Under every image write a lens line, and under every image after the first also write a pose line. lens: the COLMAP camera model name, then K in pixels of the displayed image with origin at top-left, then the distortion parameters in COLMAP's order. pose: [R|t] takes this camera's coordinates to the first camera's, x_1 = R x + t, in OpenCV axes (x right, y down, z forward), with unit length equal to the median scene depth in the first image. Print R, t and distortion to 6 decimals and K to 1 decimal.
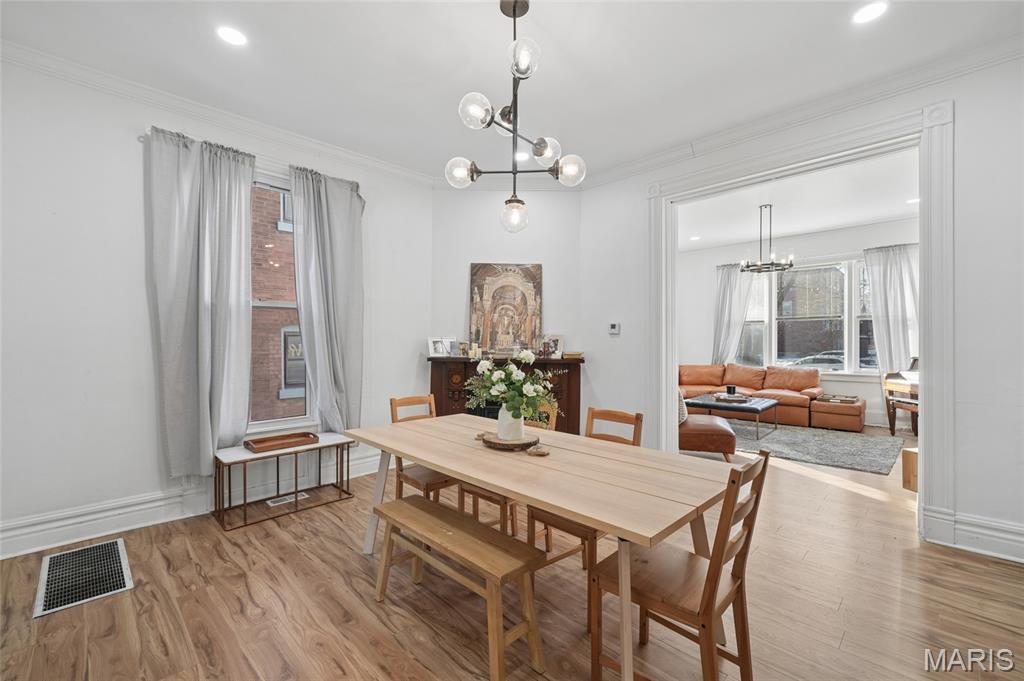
lens RADIAL K [[432.3, 0, 512.5], [0, 432.3, 340.7], [0, 0, 1]] dist [-0.000886, 0.000119]
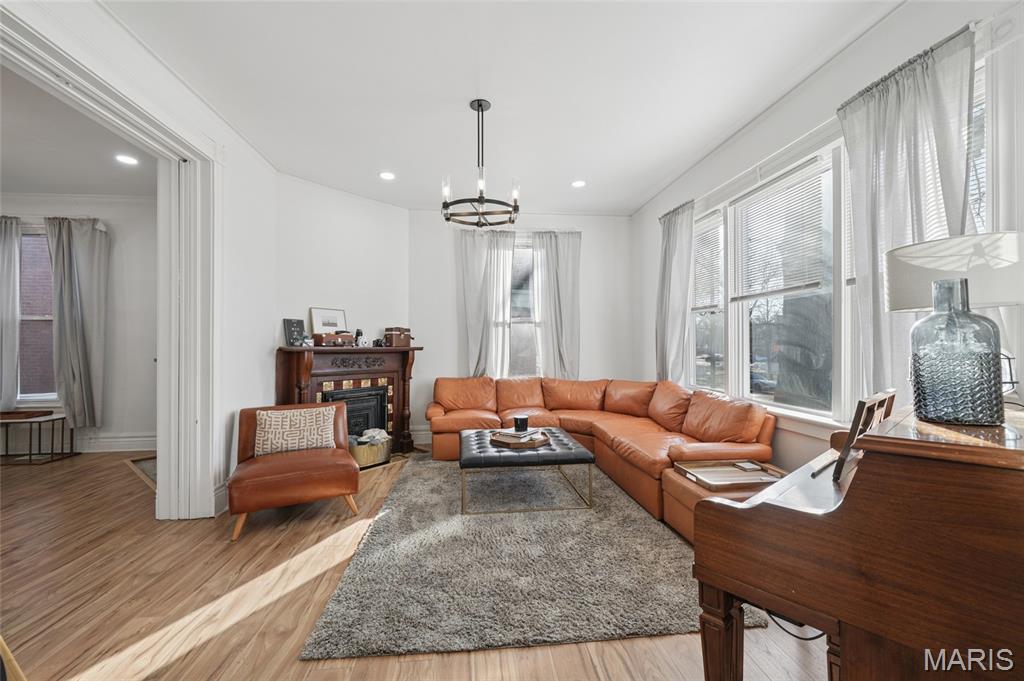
lens RADIAL K [[412.3, 0, 510.7], [0, 412.3, 341.3], [0, 0, 1]] dist [-0.002661, 0.000052]
pose [[0.769017, -0.004793, -0.639210, 0.891919], [0.000677, 0.999977, -0.006684, 0.002380], [0.639228, 0.004707, 0.769003, 0.566894]]
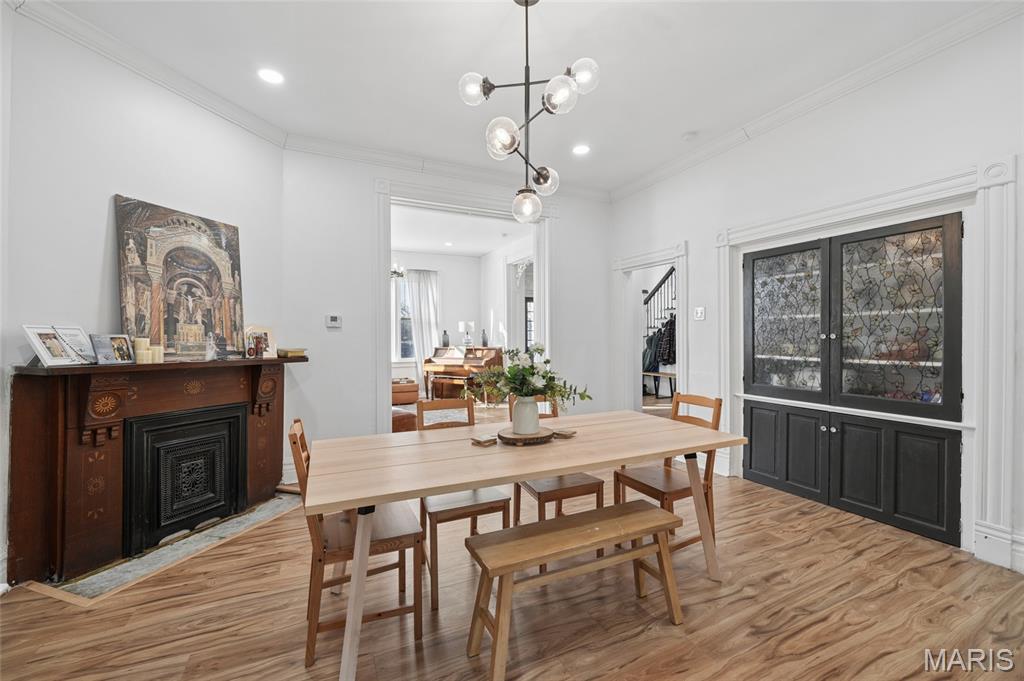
lens RADIAL K [[412.3, 0, 511.3], [0, 412.3, 334.9], [0, 0, 1]] dist [-0.002661, 0.000052]
pose [[0.344276, 0.006109, 0.938849, -0.321541], [0.003978, 0.999960, -0.007966, 0.006374], [-0.938860, 0.006477, 0.344238, 0.264463]]
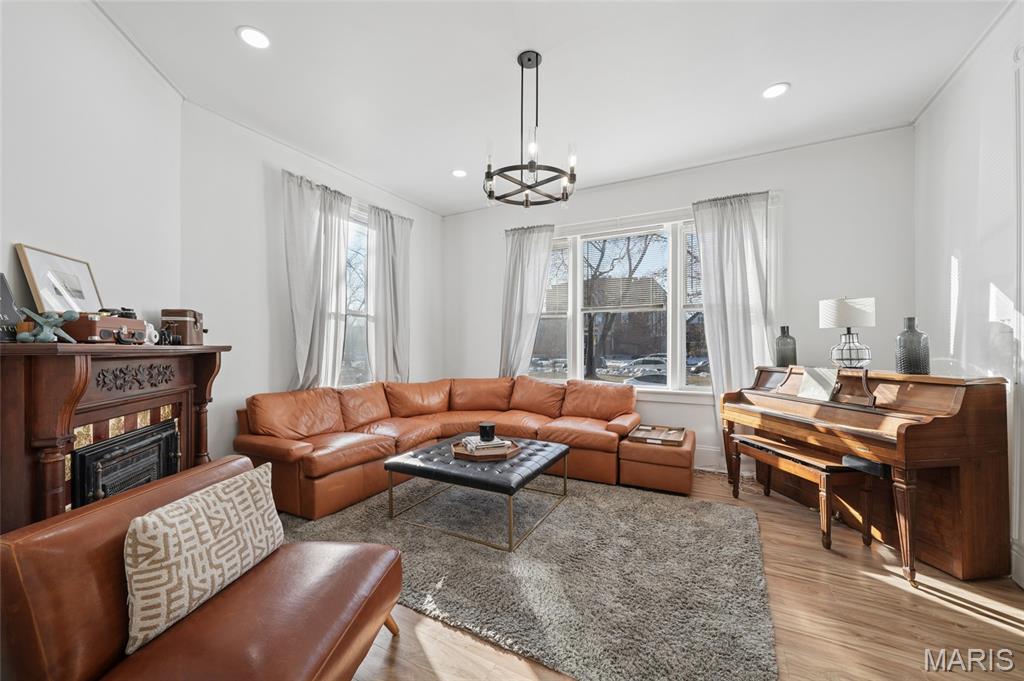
lens RADIAL K [[395.5, 0, 512.8], [0, 395.5, 344.3], [0, 0, 1]] dist [0.003532, 0.000137]
pose [[0.959191, 0.003580, 0.282736, 0.411180], [-0.003418, 0.999994, -0.001066, 0.005938], [-0.282738, 0.000056, 0.959197, 0.539665]]
